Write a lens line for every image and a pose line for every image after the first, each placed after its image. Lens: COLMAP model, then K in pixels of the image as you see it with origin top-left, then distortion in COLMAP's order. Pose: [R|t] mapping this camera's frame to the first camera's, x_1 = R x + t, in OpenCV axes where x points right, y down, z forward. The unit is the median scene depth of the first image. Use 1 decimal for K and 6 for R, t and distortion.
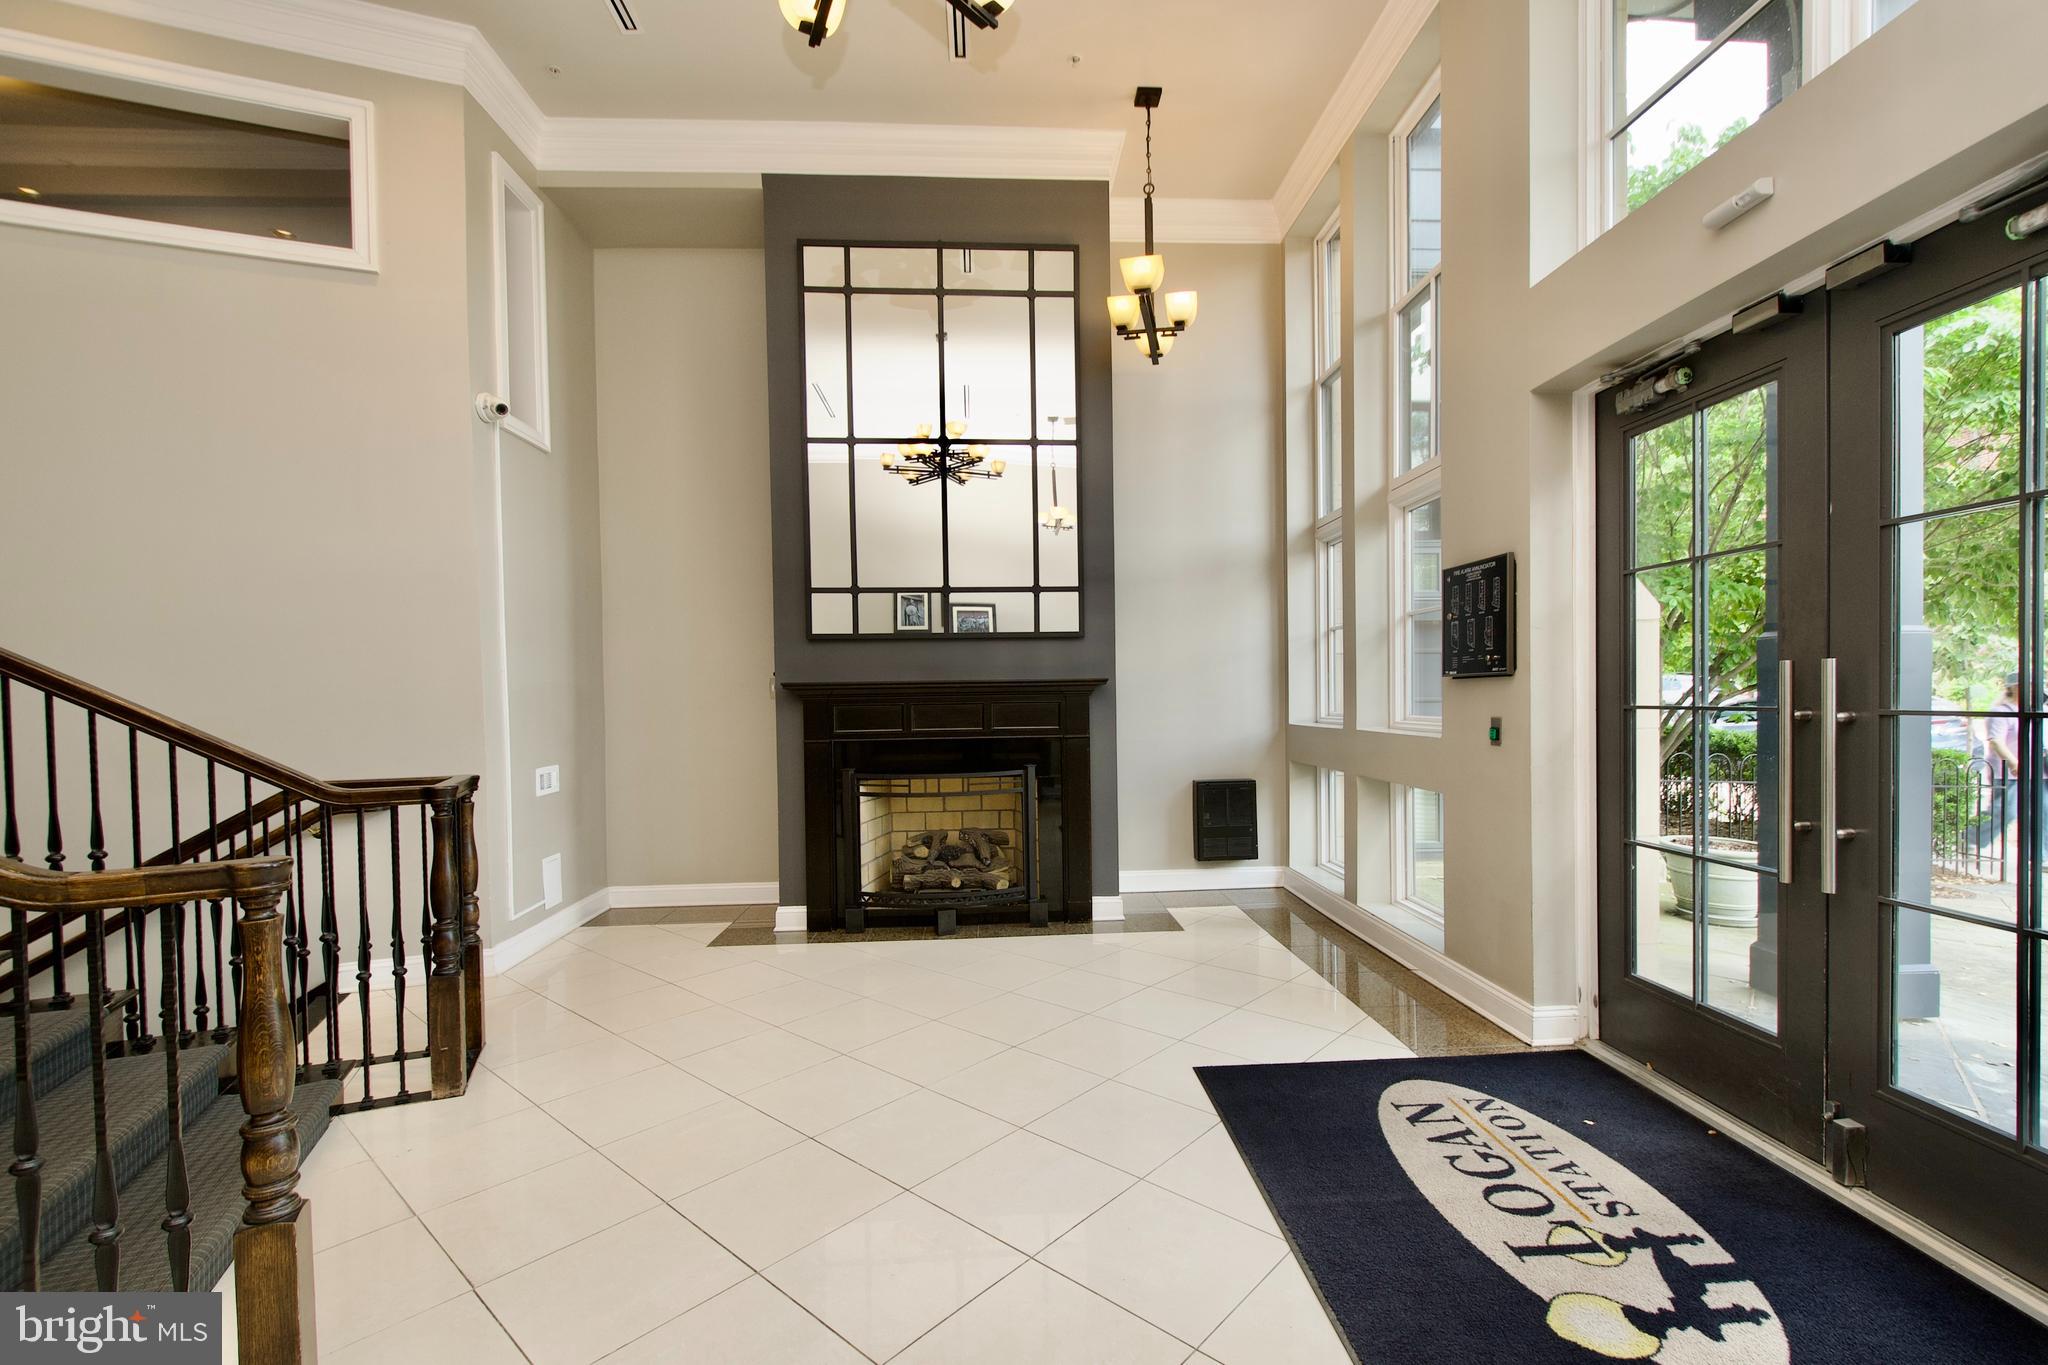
lens RADIAL K [[894.7, 0, 1026.6], [0, 894.7, 687.8], [0, 0, 1]] dist [0.011851, -0.003210]
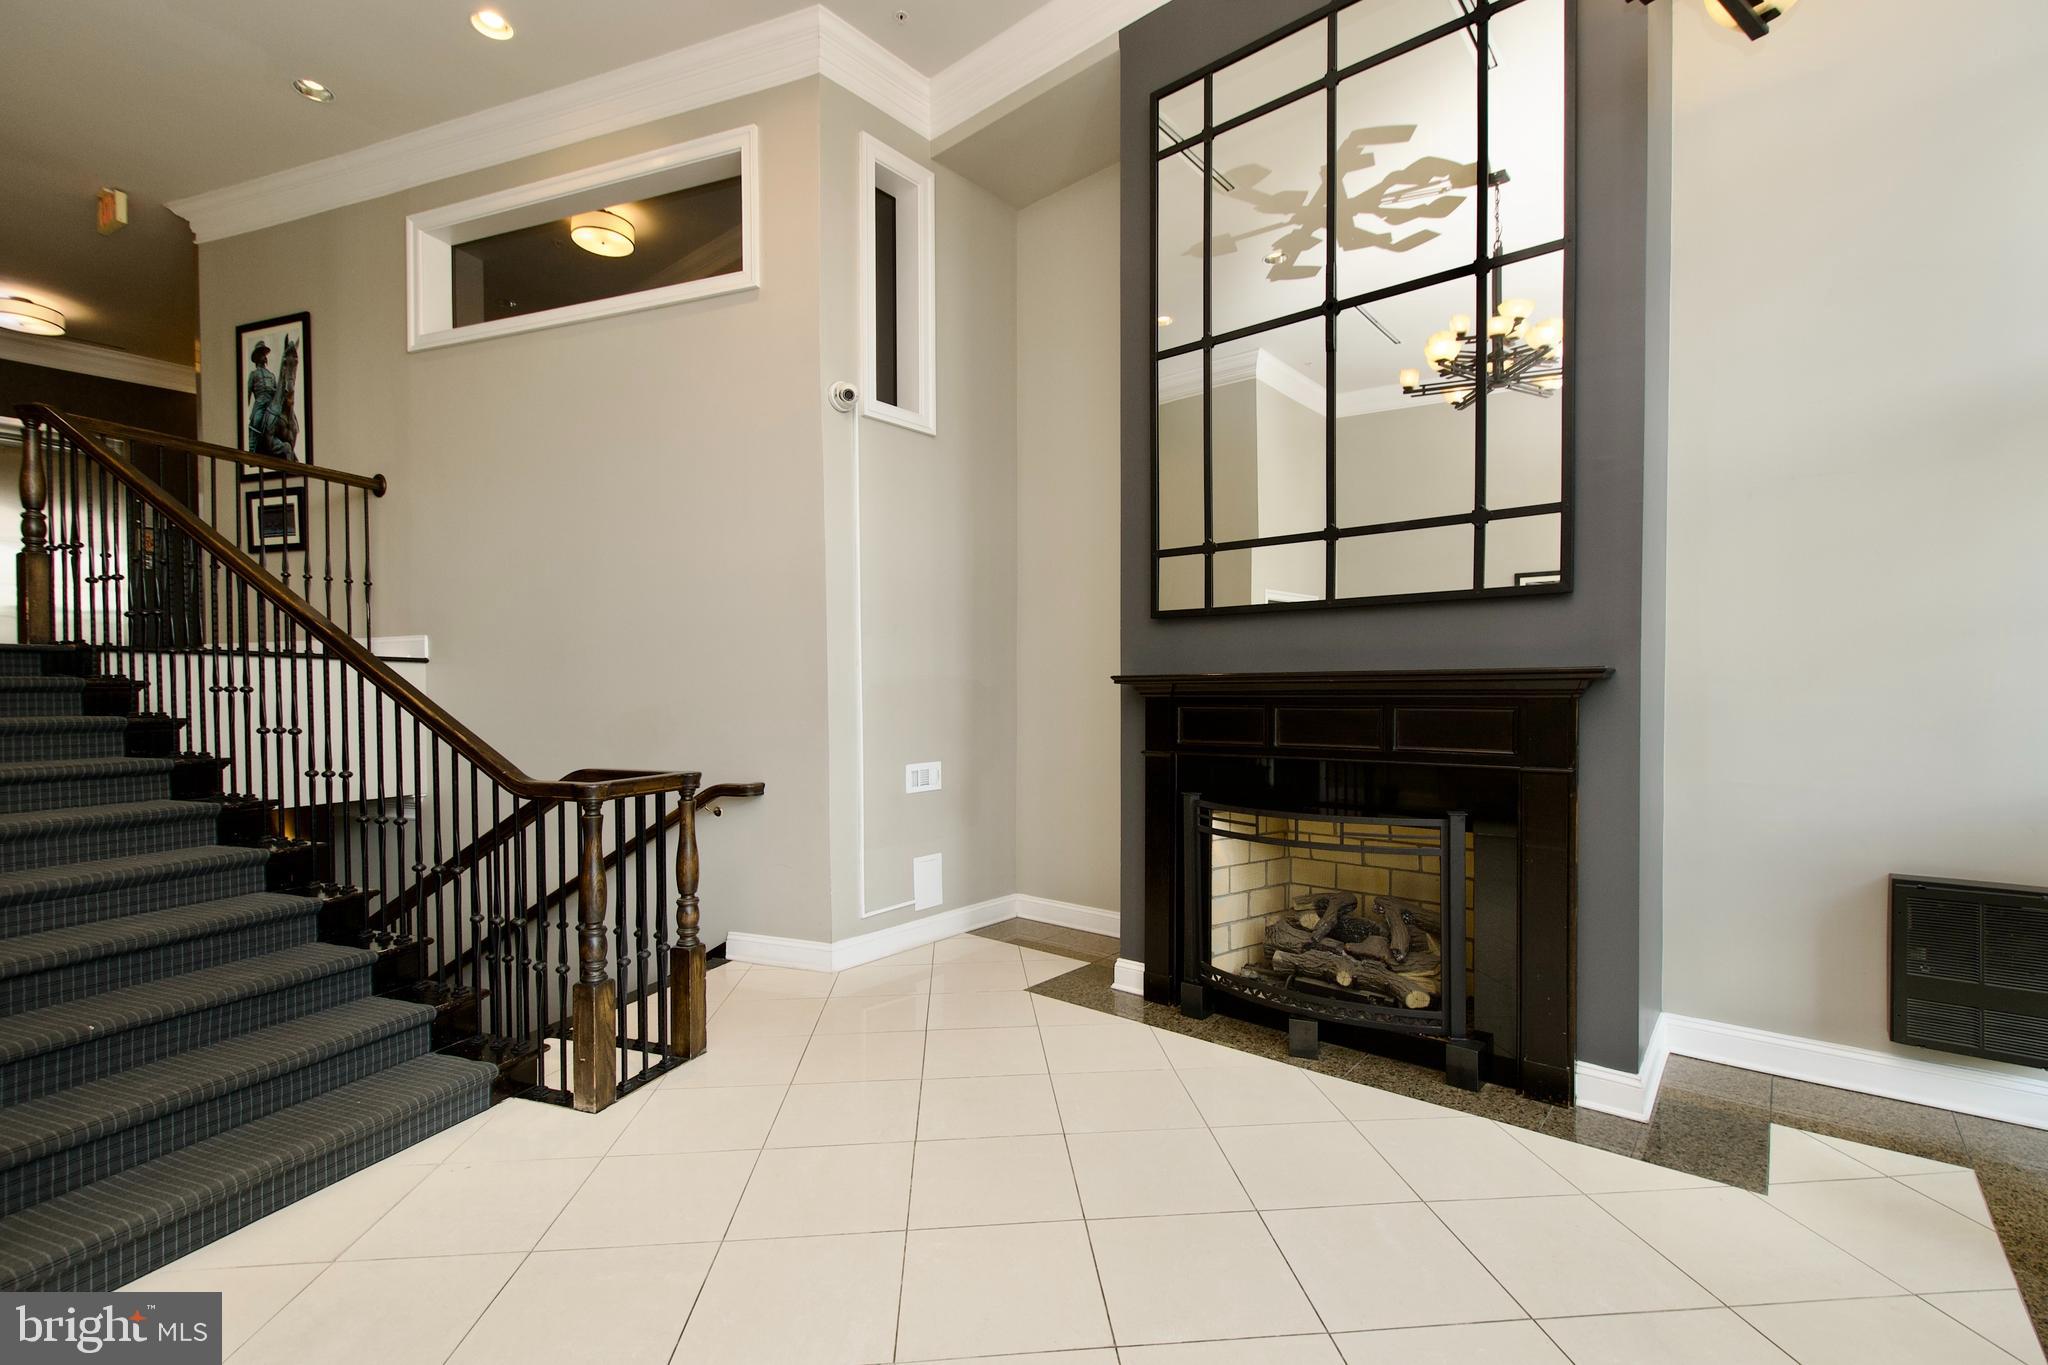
lens RADIAL K [[894.7, 0, 1026.3], [0, 894.7, 700.5], [0, 0, 1]] dist [0.011851, -0.003210]
pose [[0.736060, 0.017658, -0.676686, 0.194165], [-0.003809, 0.999752, 0.021946, -0.000575], [0.676905, -0.013576, 0.735945, 0.361170]]
